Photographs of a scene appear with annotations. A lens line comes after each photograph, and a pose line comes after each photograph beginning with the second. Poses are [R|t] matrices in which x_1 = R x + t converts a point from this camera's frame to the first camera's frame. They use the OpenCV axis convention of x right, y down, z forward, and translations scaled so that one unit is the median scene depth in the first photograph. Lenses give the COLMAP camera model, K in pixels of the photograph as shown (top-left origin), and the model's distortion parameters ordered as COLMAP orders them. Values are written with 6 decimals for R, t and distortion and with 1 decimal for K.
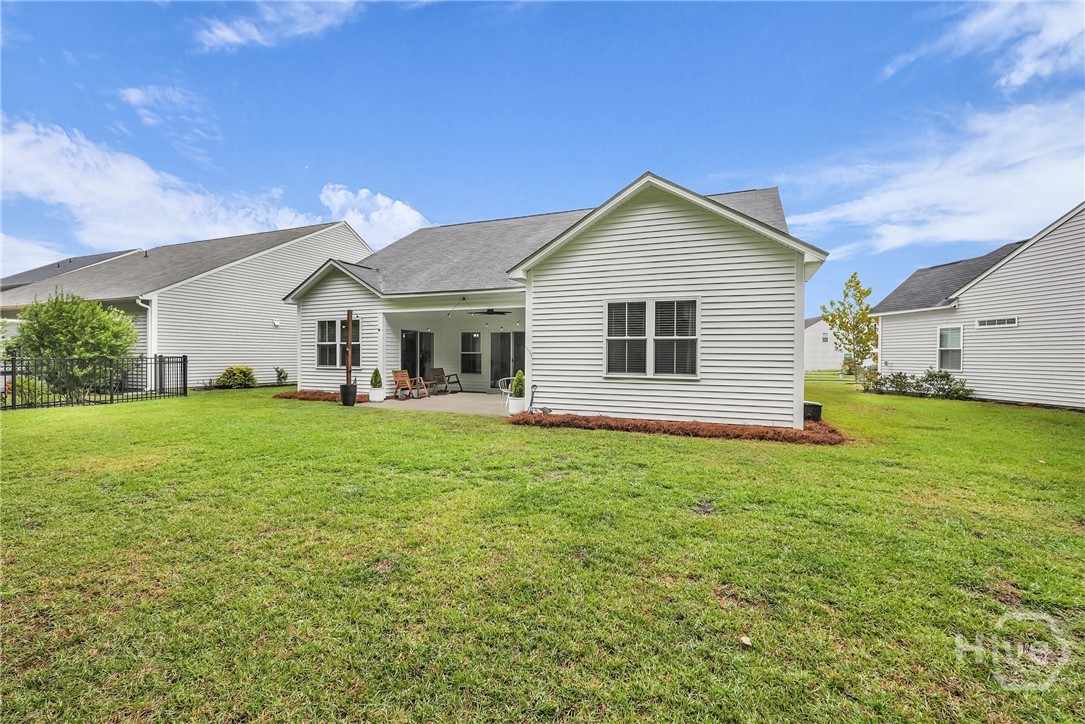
lens RADIAL K [[482.2, 0, 542.5], [0, 482.2, 362.0], [0, 0, 1]] dist [-0.001570, 0.000565]
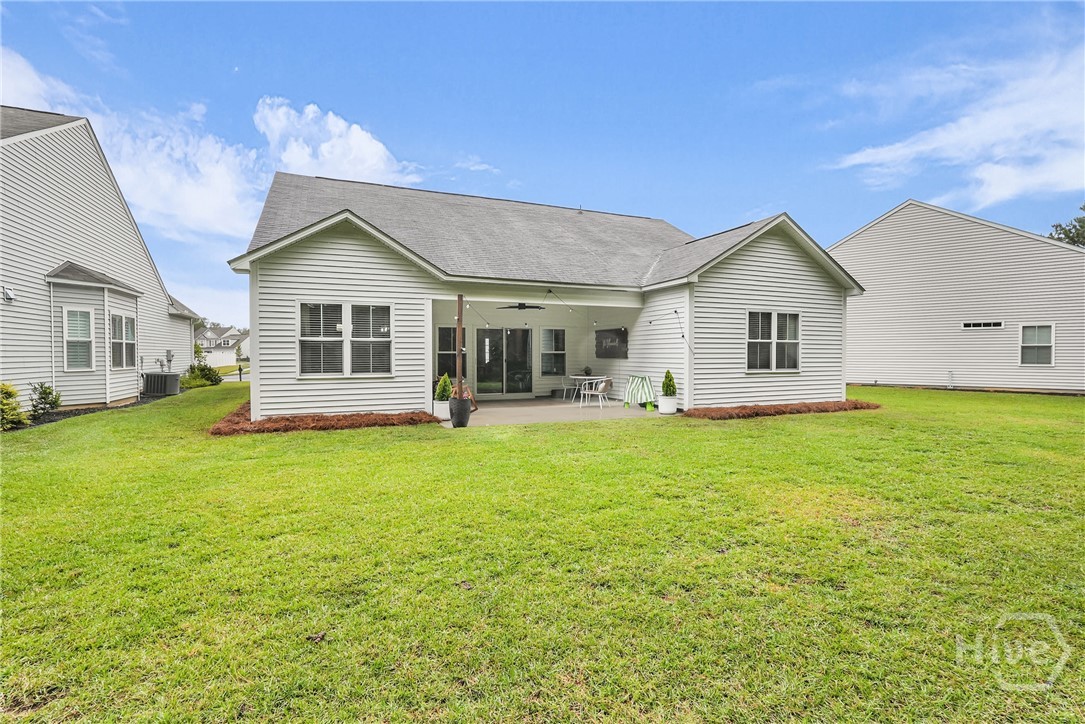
lens RADIAL K [[506.1, 0, 542.5], [0, 506.1, 362.0], [0, 0, 1]] dist [-0.001270, -0.000157]
pose [[0.690087, -0.018600, 0.723487, -1.125267], [0.014179, 0.999825, 0.012180, -0.018758], [-0.723587, 0.001853, 0.690230, 0.498109]]
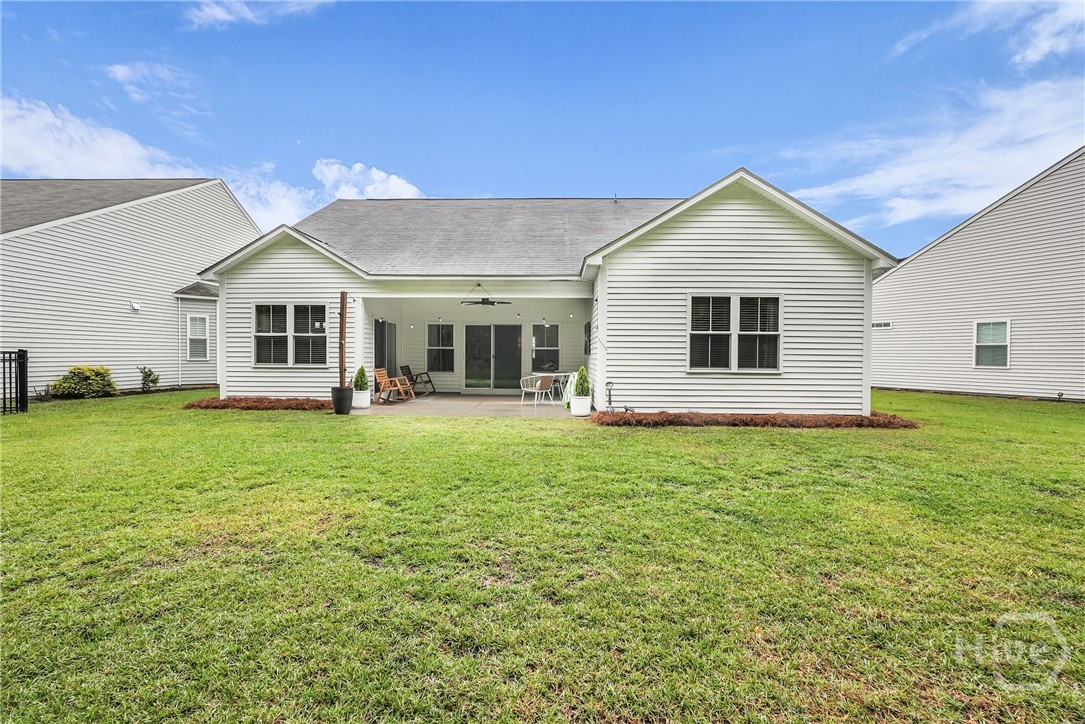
lens RADIAL K [[485.7, 0, 542.5], [0, 485.7, 362.0], [0, 0, 1]] dist [-0.002326, -0.000138]
pose [[0.932229, -0.006449, 0.361812, -0.498948], [0.004216, 0.999967, 0.006962, 0.002148], [-0.361845, -0.004965, 0.932225, 0.190355]]
